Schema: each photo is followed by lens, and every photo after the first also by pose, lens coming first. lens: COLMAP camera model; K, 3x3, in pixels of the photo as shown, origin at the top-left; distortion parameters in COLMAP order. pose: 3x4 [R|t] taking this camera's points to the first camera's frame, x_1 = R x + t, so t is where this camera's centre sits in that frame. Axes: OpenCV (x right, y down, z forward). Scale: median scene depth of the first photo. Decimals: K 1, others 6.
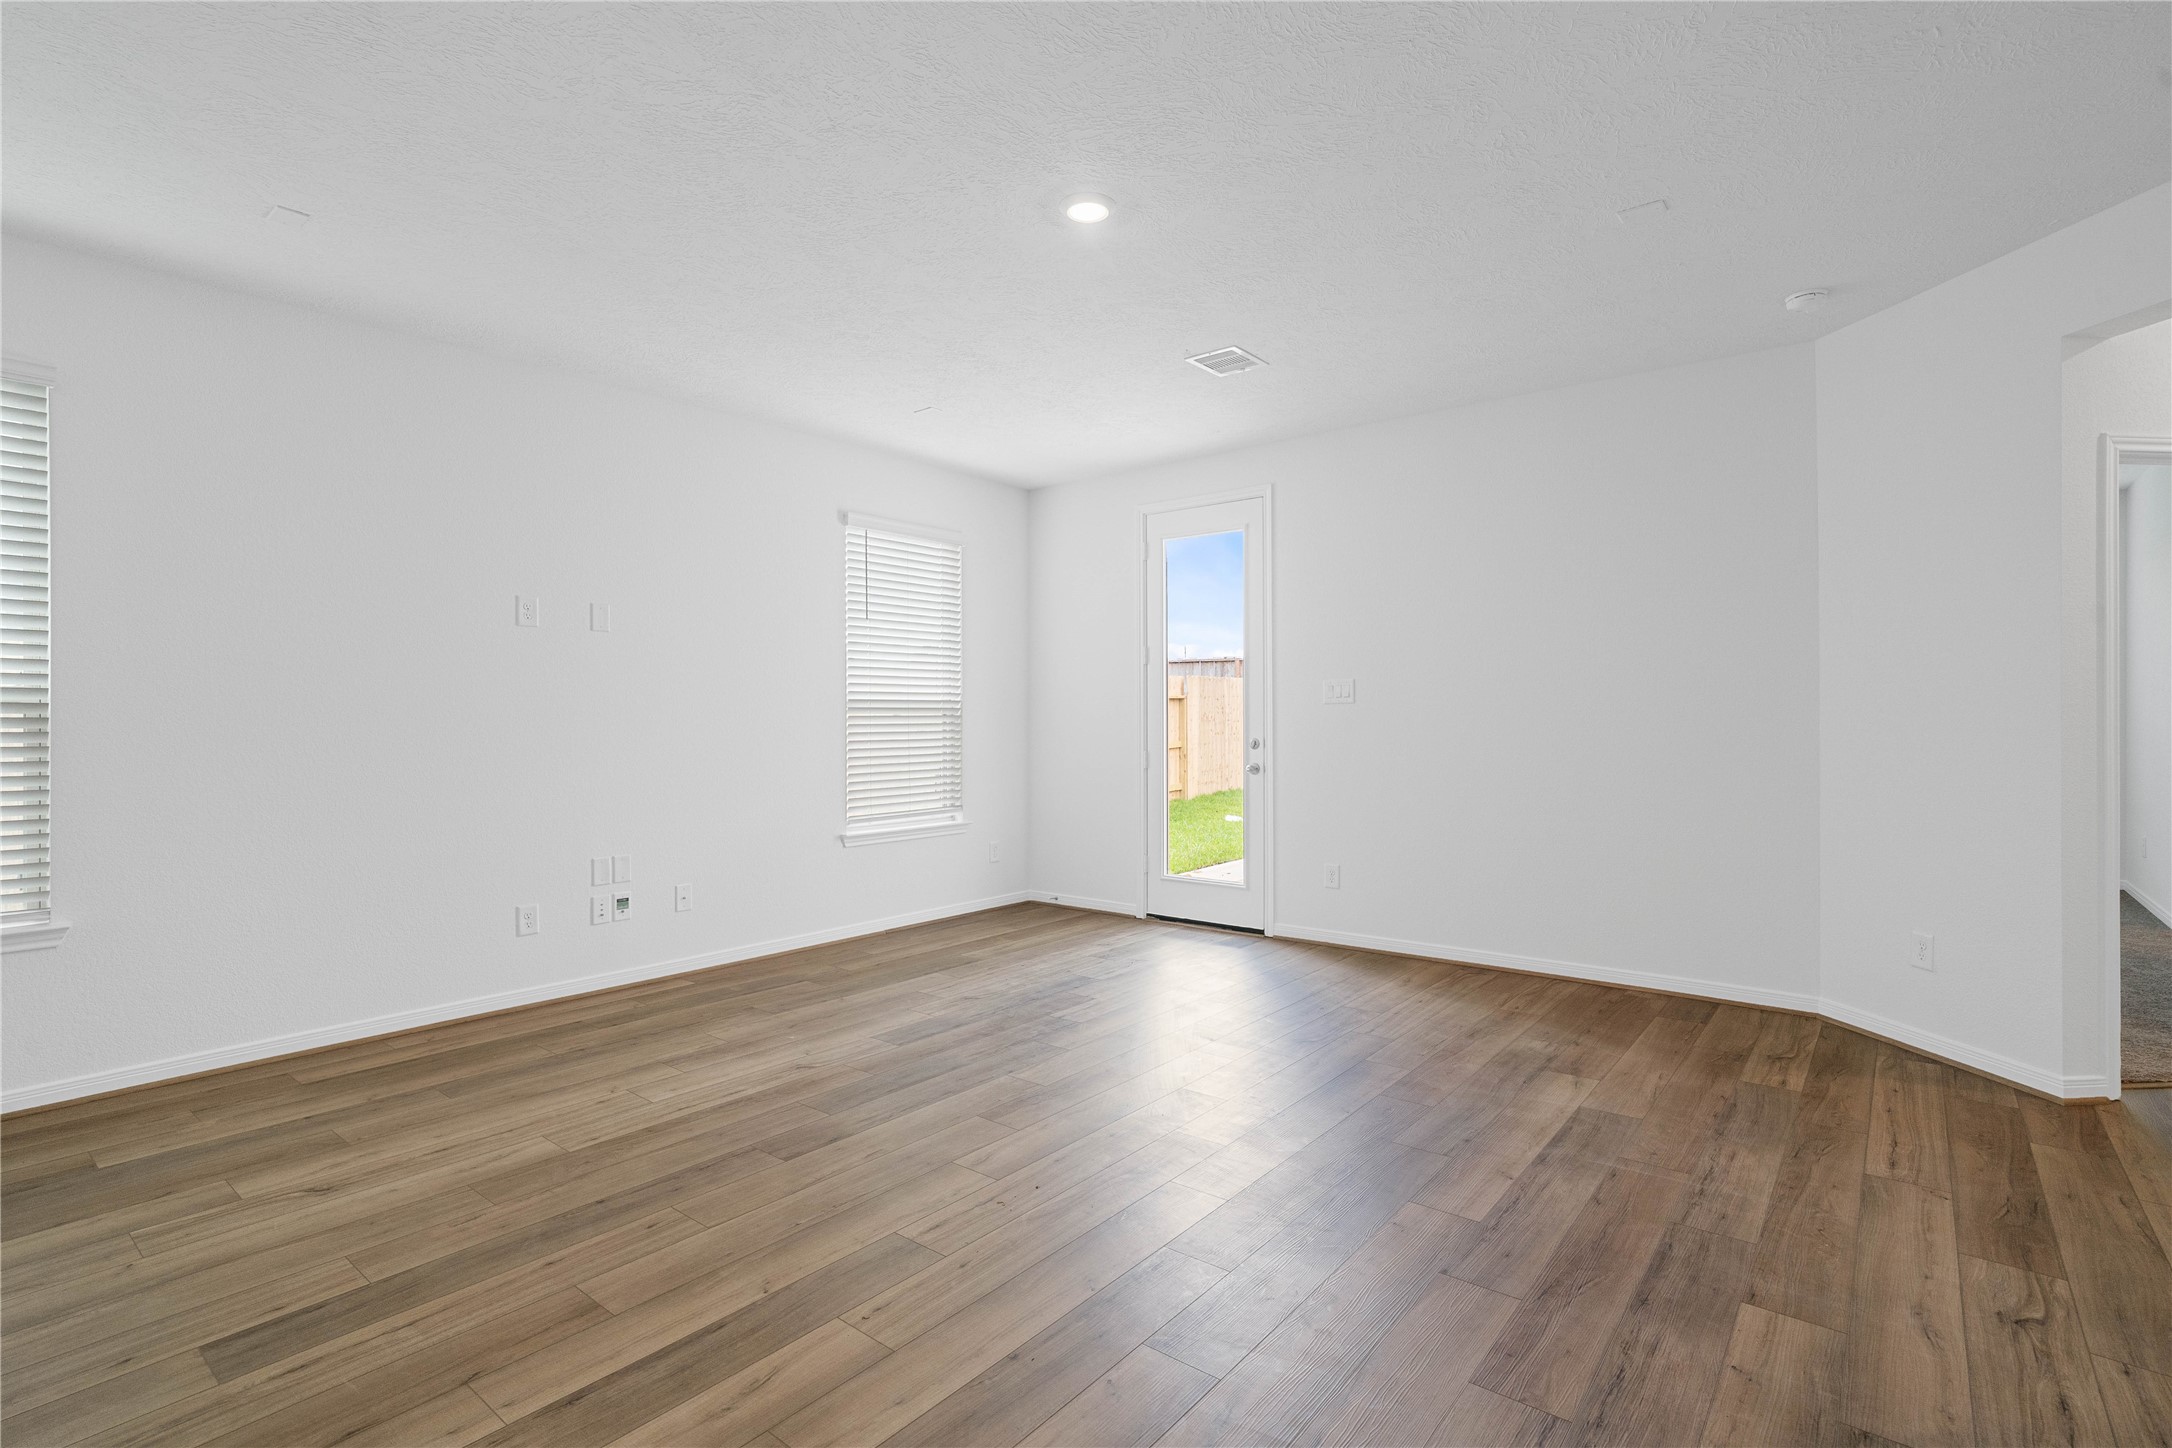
lens RADIAL K [[1025.9, 0, 1093.3], [0, 1025.9, 725.6], [0, 0, 1]] dist [-0.017077, 0.004100]
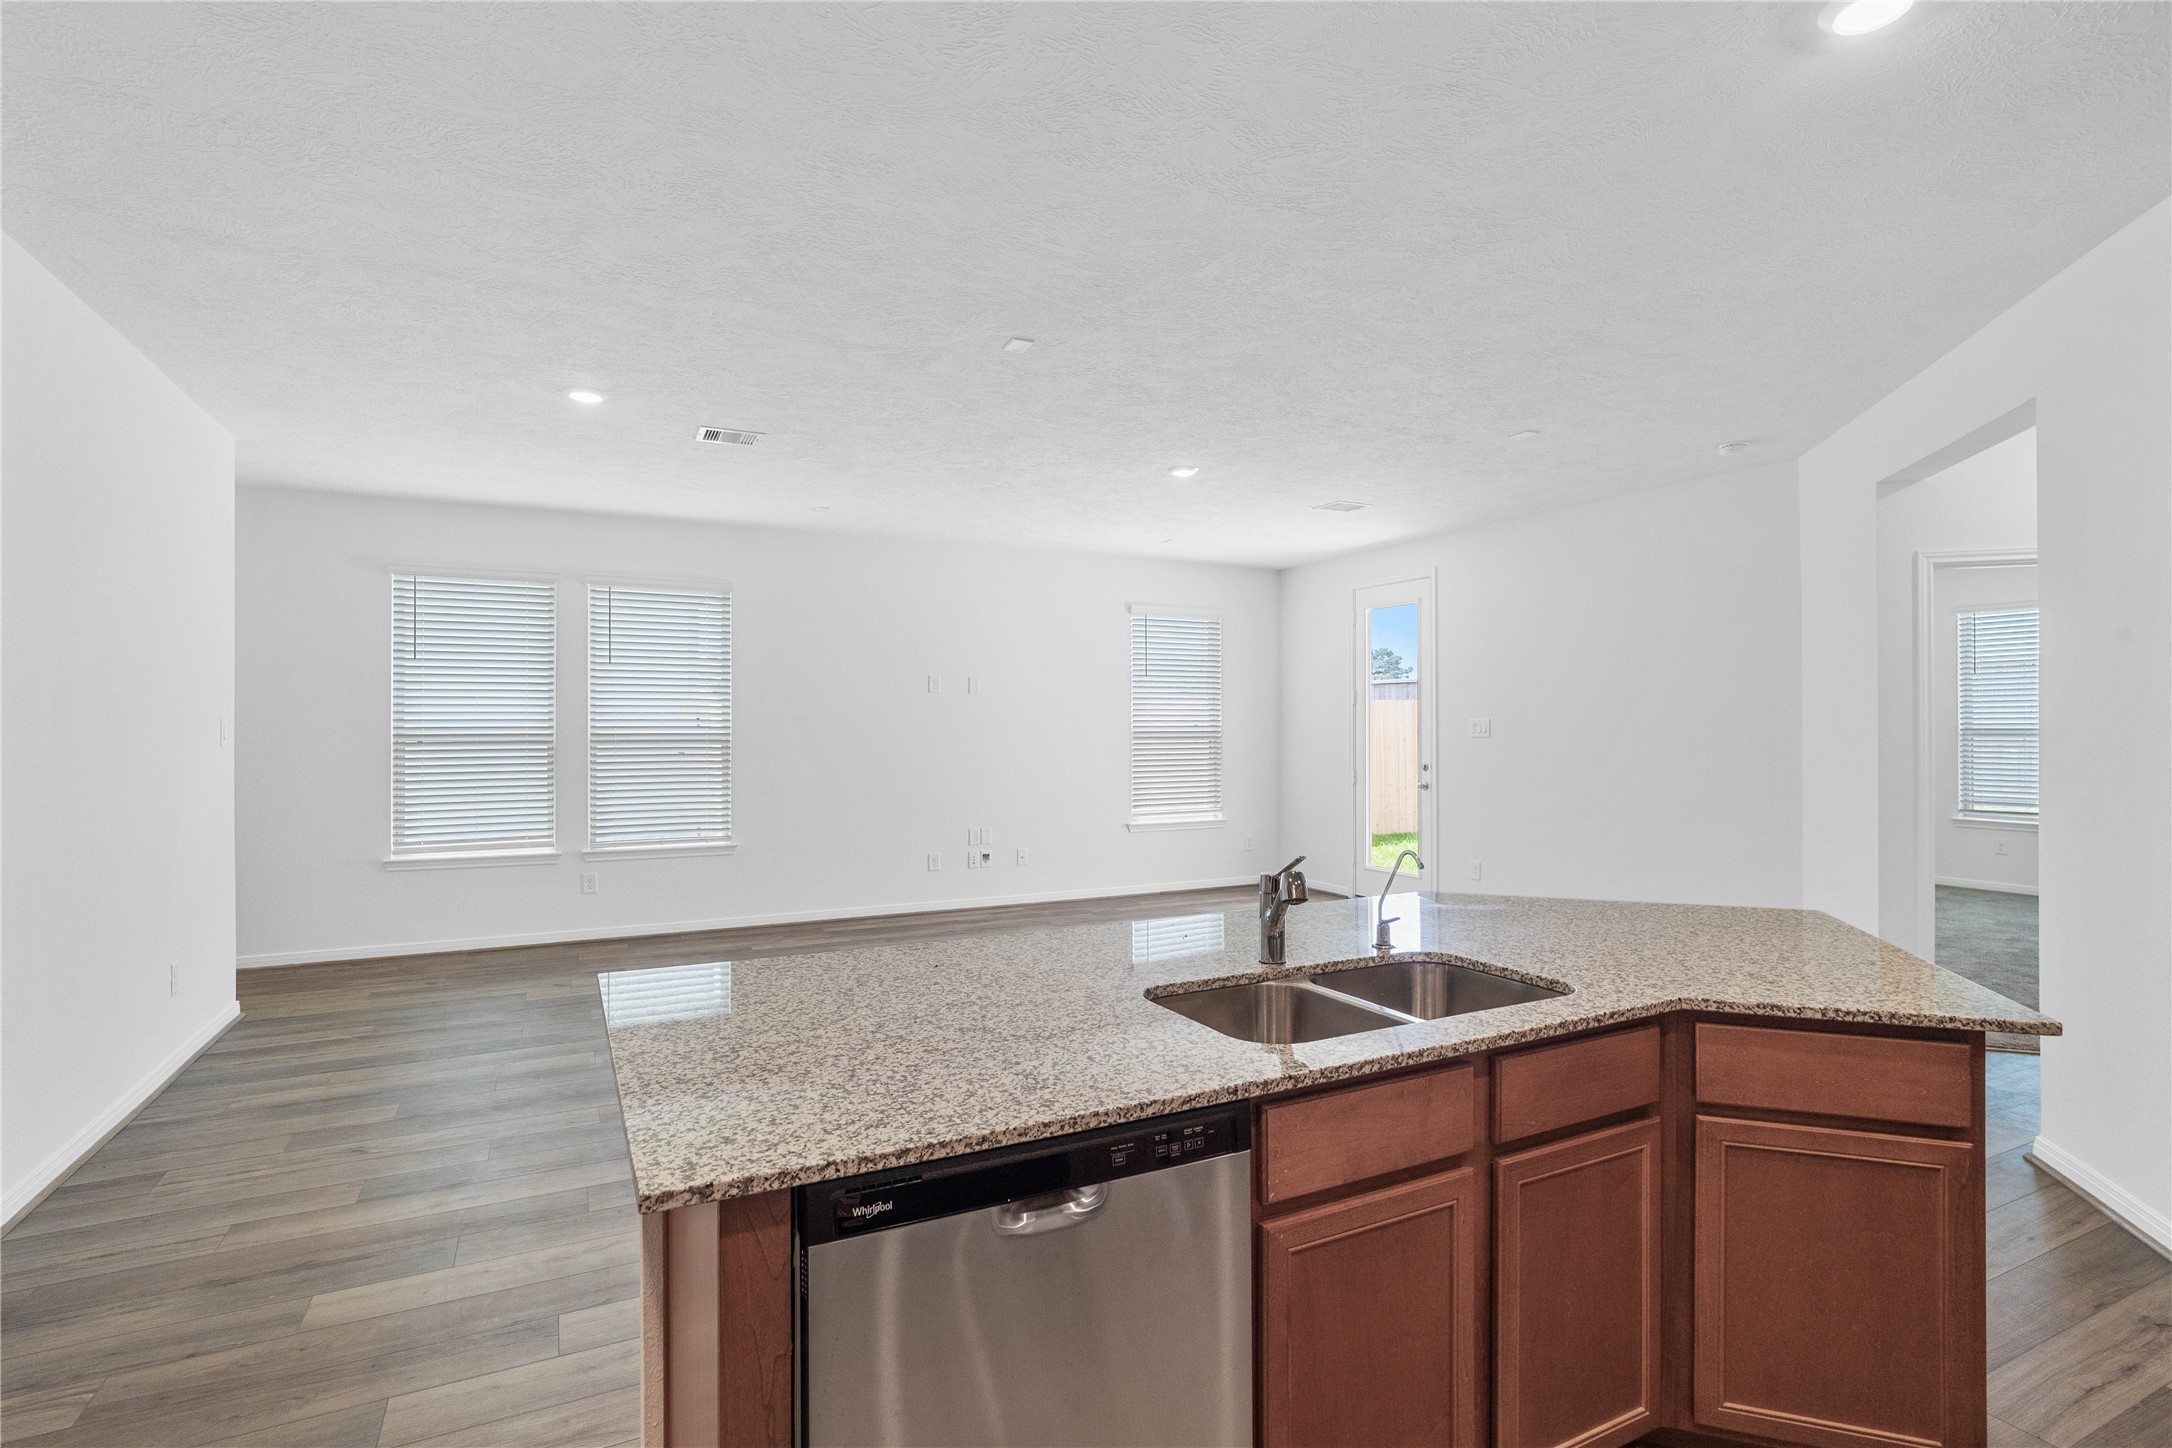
lens RADIAL K [[1025.9, 0, 1071.3], [0, 1025.9, 725.1], [0, 0, 1]] dist [-0.017077, 0.004100]
pose [[0.907385, 0.003128, -0.420289, 0.303376], [-0.007466, 0.999934, -0.008676, -0.021544], [0.420234, 0.011010, 0.907349, -0.377476]]
